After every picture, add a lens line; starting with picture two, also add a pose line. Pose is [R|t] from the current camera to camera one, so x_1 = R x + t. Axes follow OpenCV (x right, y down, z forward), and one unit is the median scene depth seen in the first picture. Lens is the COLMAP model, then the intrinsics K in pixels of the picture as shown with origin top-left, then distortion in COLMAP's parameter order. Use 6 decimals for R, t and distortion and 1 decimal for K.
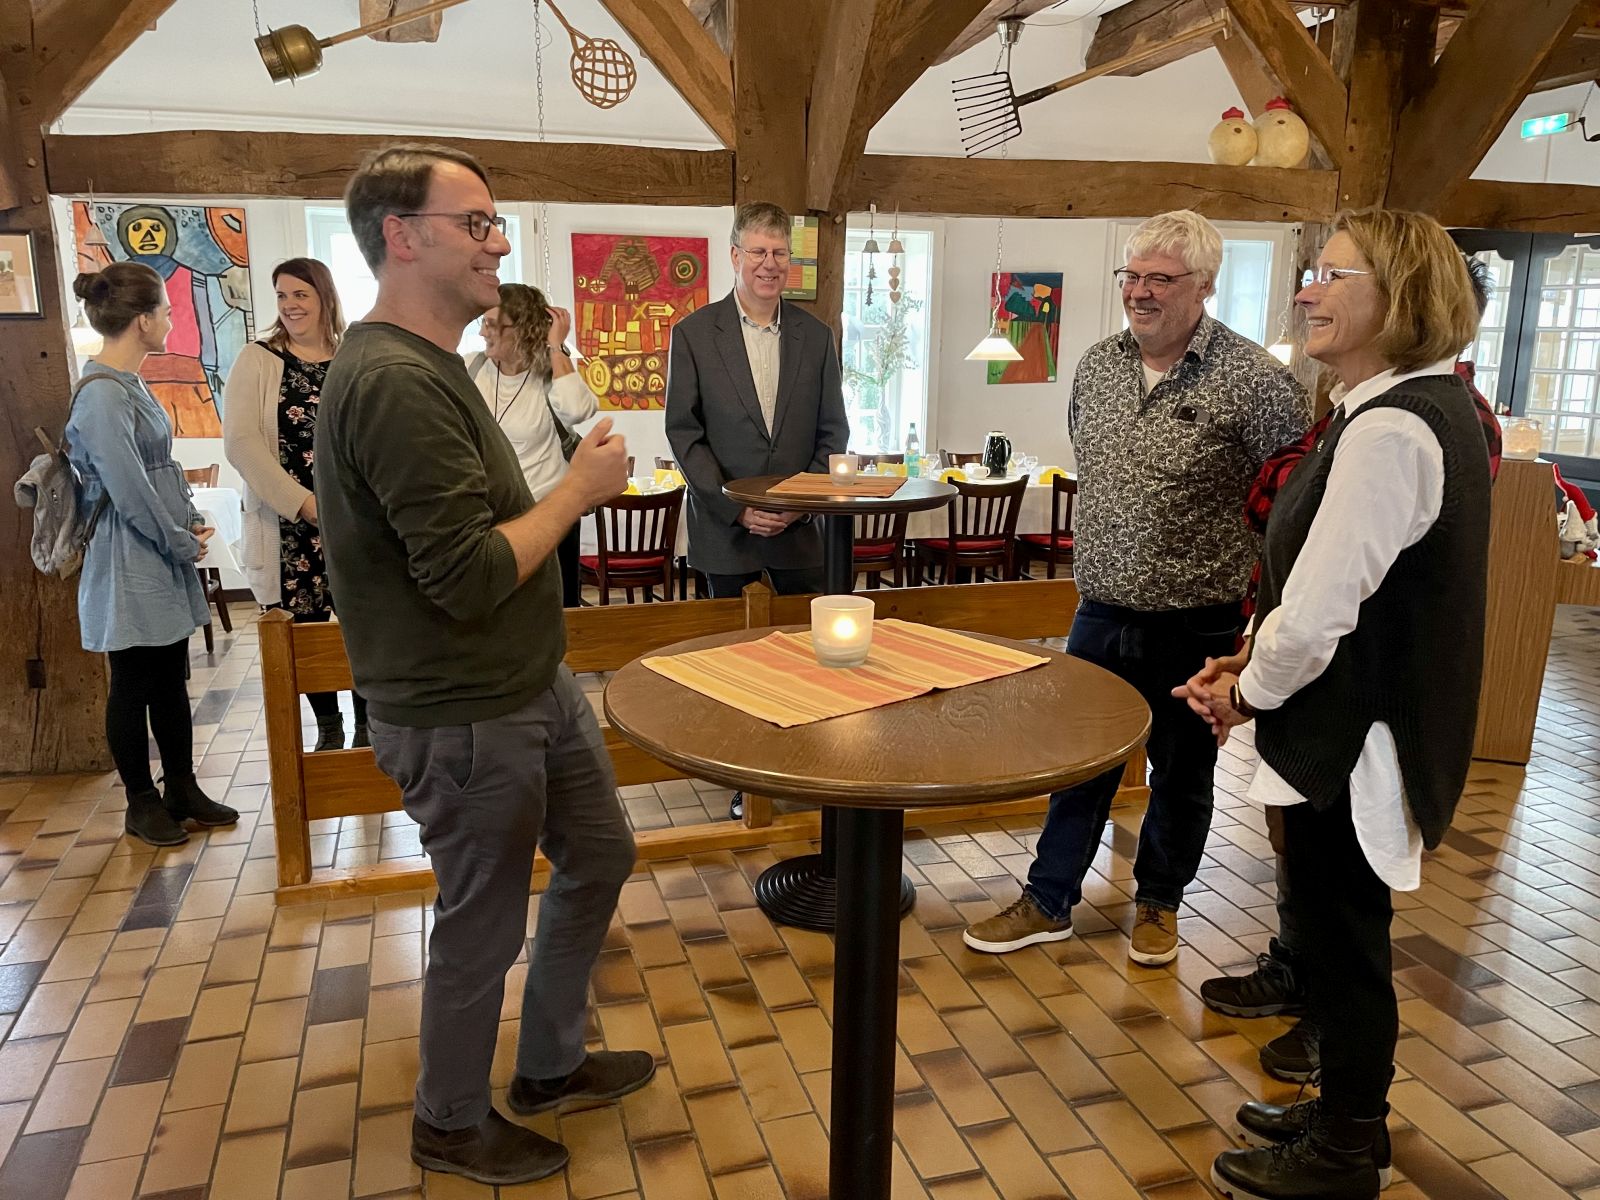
lens RADIAL K [[1213.5, 0, 798.9], [0, 1213.5, 608.6], [0, 0, 1]] dist [0.080274, -0.102880]
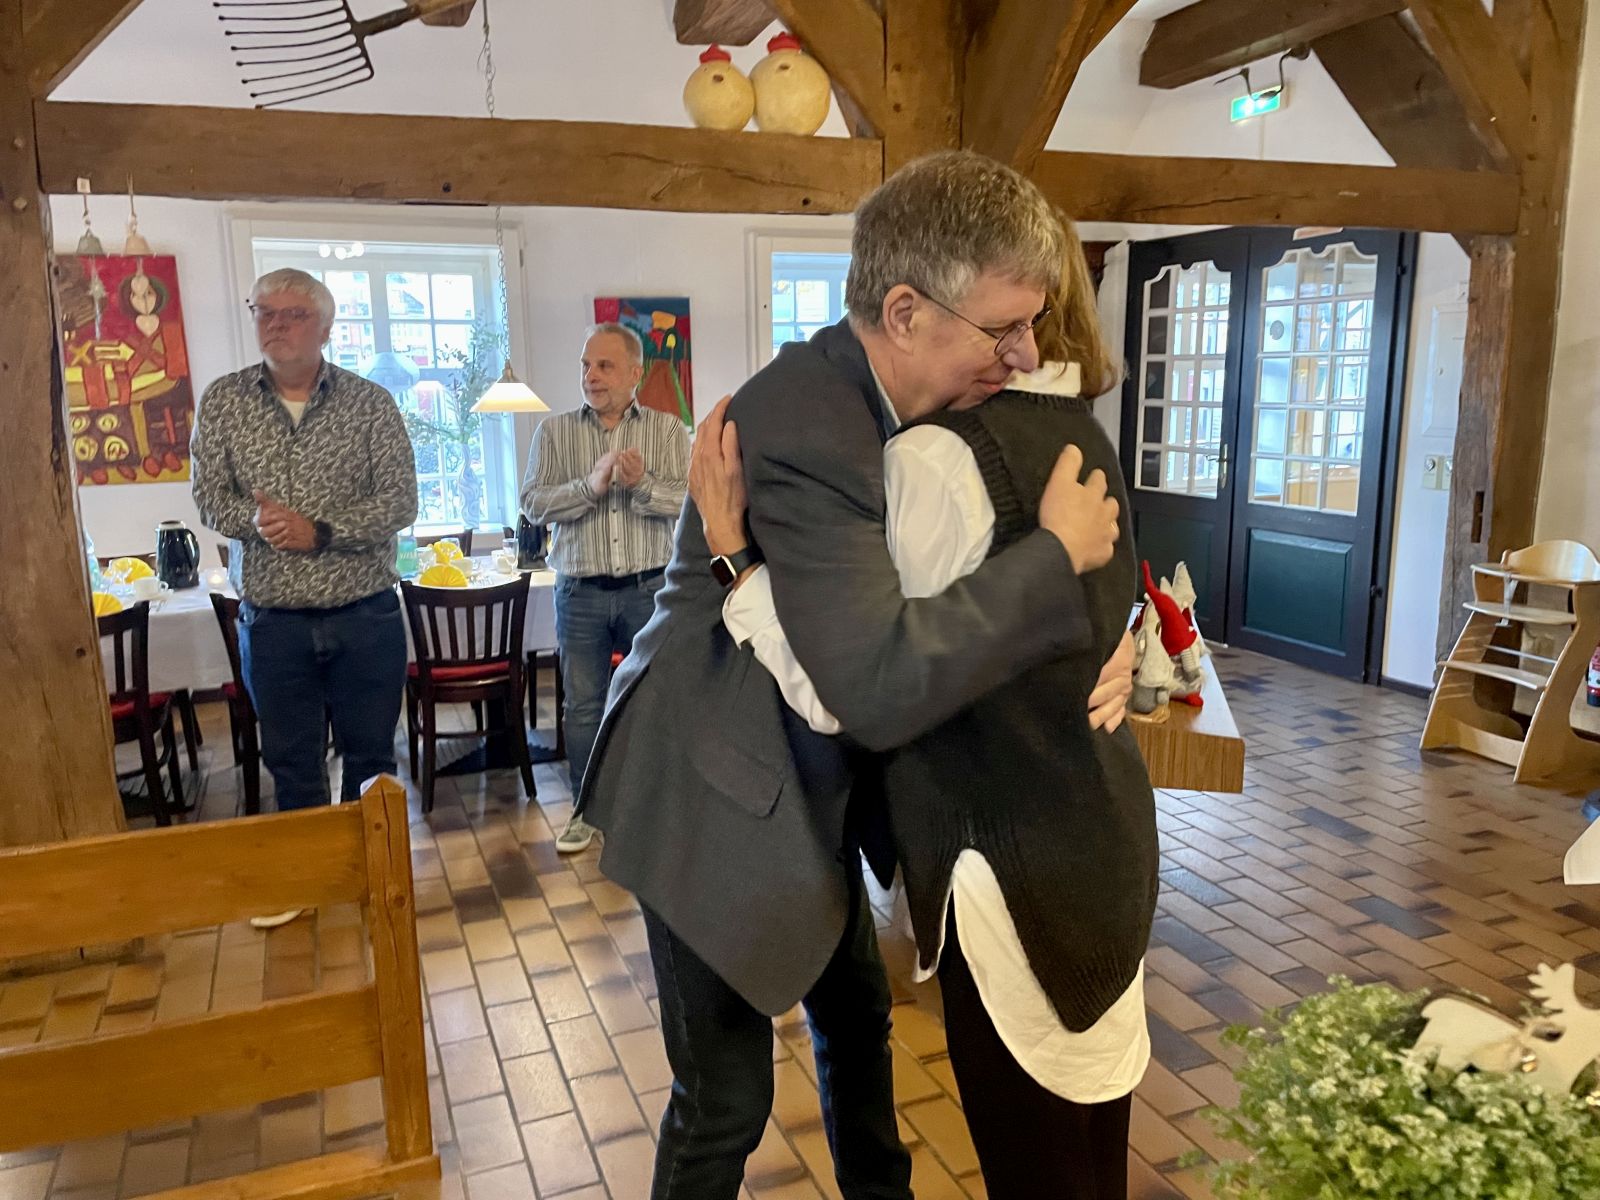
lens RADIAL K [[1208.9, 0, 783.1], [0, 1208.9, 618.1], [0, 0, 1]] dist [0.072753, -0.089835]
pose [[0.997372, -0.035993, 0.062872, 0.287000], [0.037392, 0.999076, -0.021213, -0.060551], [-0.062050, 0.023508, 0.997796, 0.274177]]
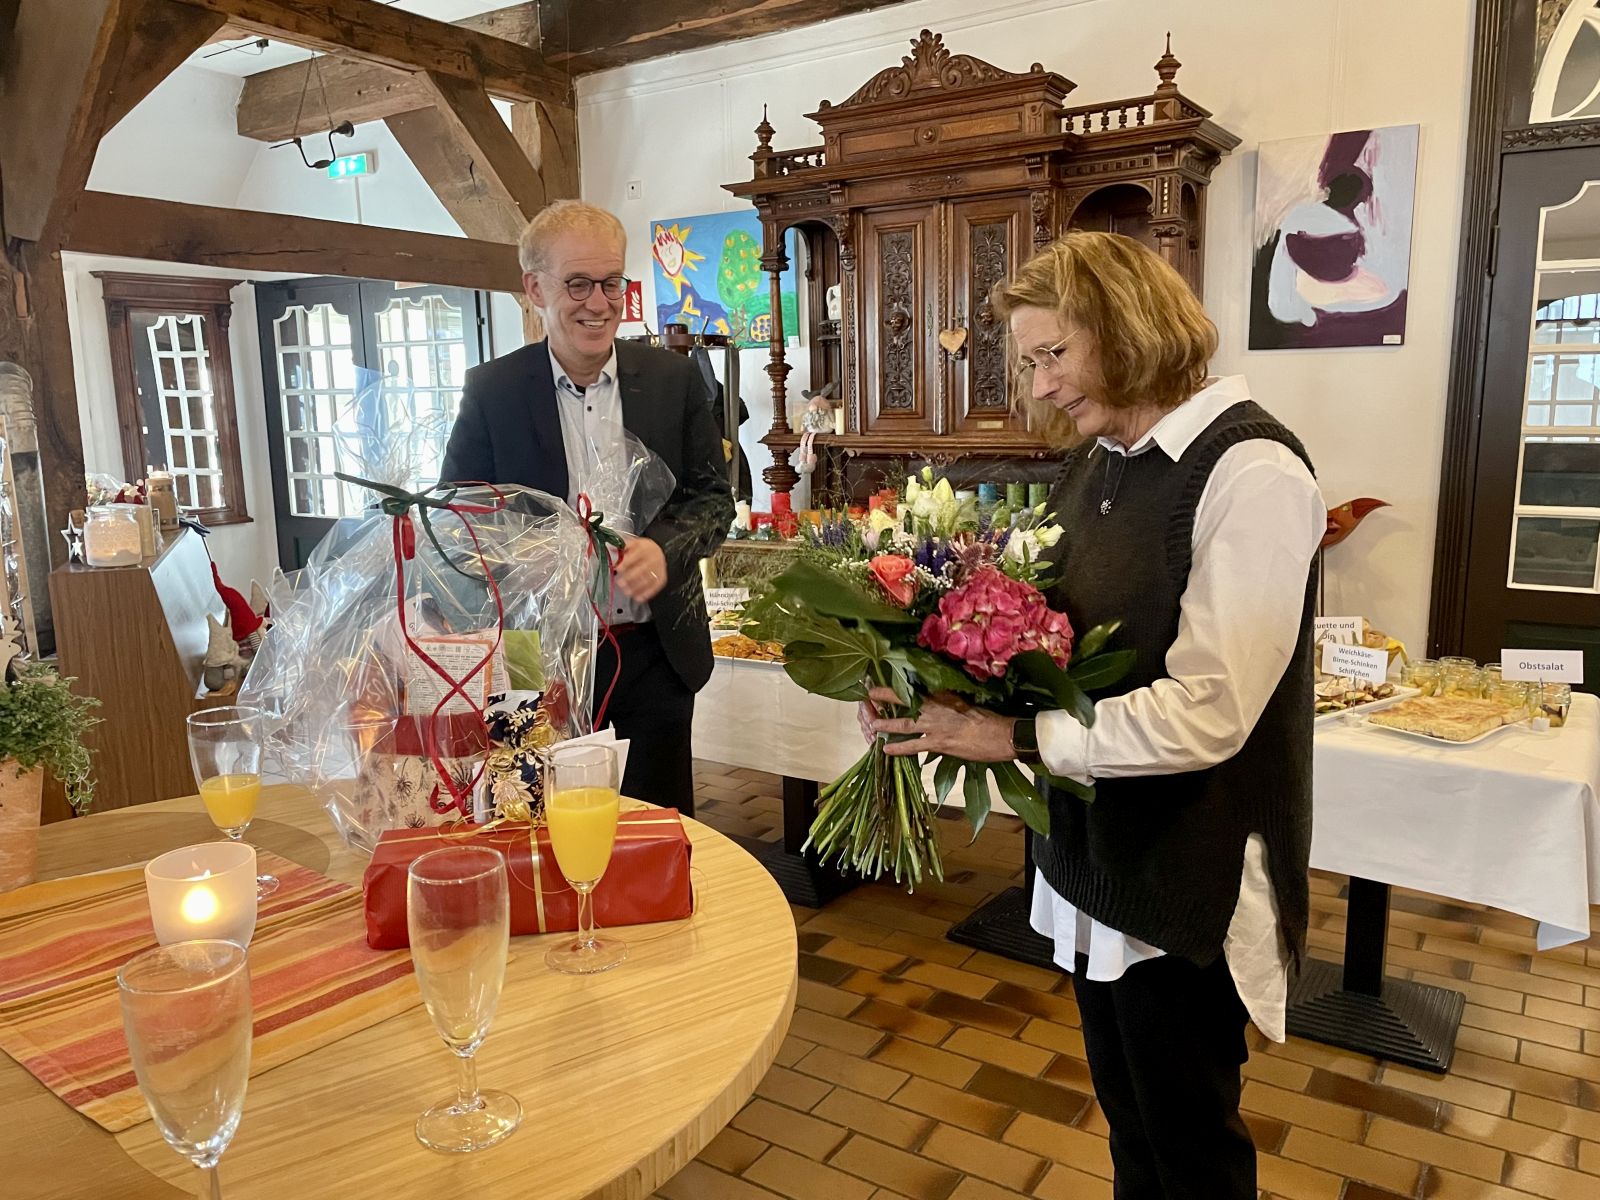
lens RADIAL K [[1213.5, 0, 798.9], [0, 1213.5, 608.6], [0, 0, 1]] dist [0.080274, -0.102880]
pose [[0.772222, -0.128967, 0.622127, 0.319002], [0.163606, 0.986525, 0.001428, -0.023814], [-0.613927, 0.100681, 0.782915, 0.149616]]
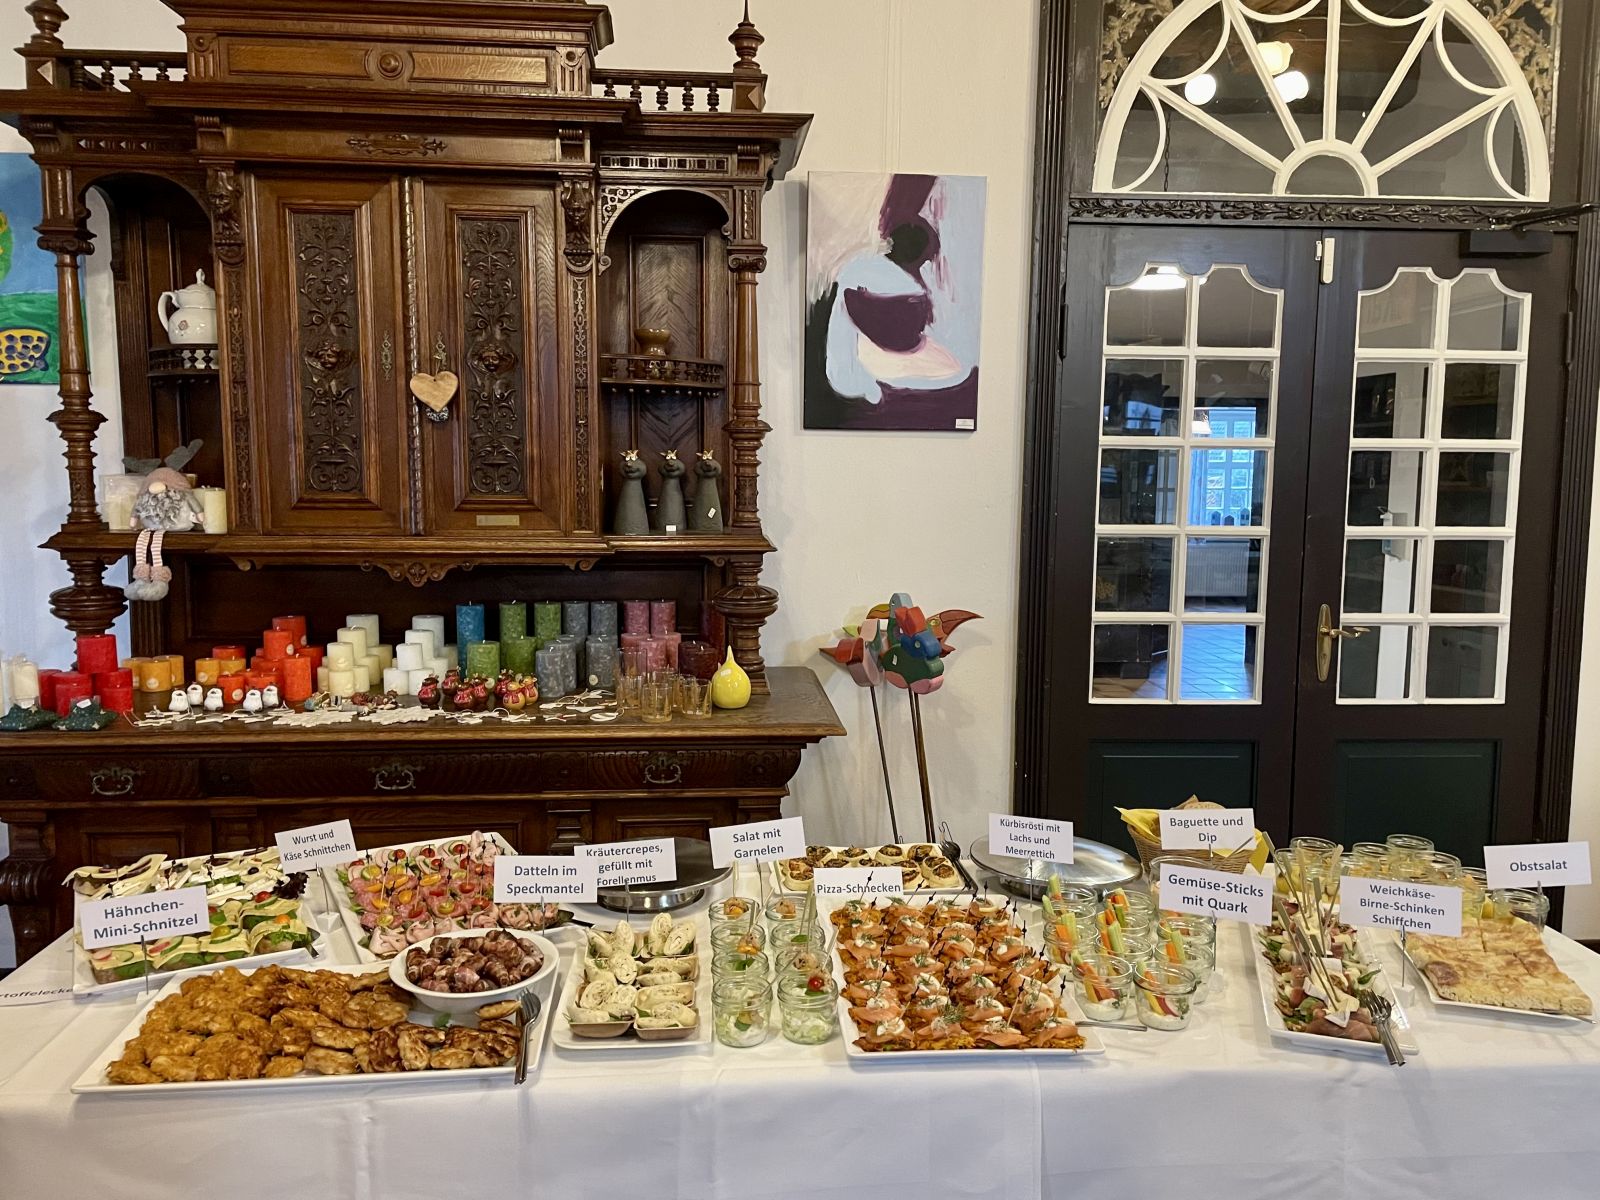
lens RADIAL K [[1196.8, 0, 792.8], [0, 1196.8, 583.8], [0, 0, 1]] dist [0.075171, -0.092337]
pose [[0.226690, -0.101226, 0.968692, 0.441138], [0.210654, 0.976139, 0.052707, -0.089512], [-0.950914, 0.192111, 0.242604, 0.421357]]
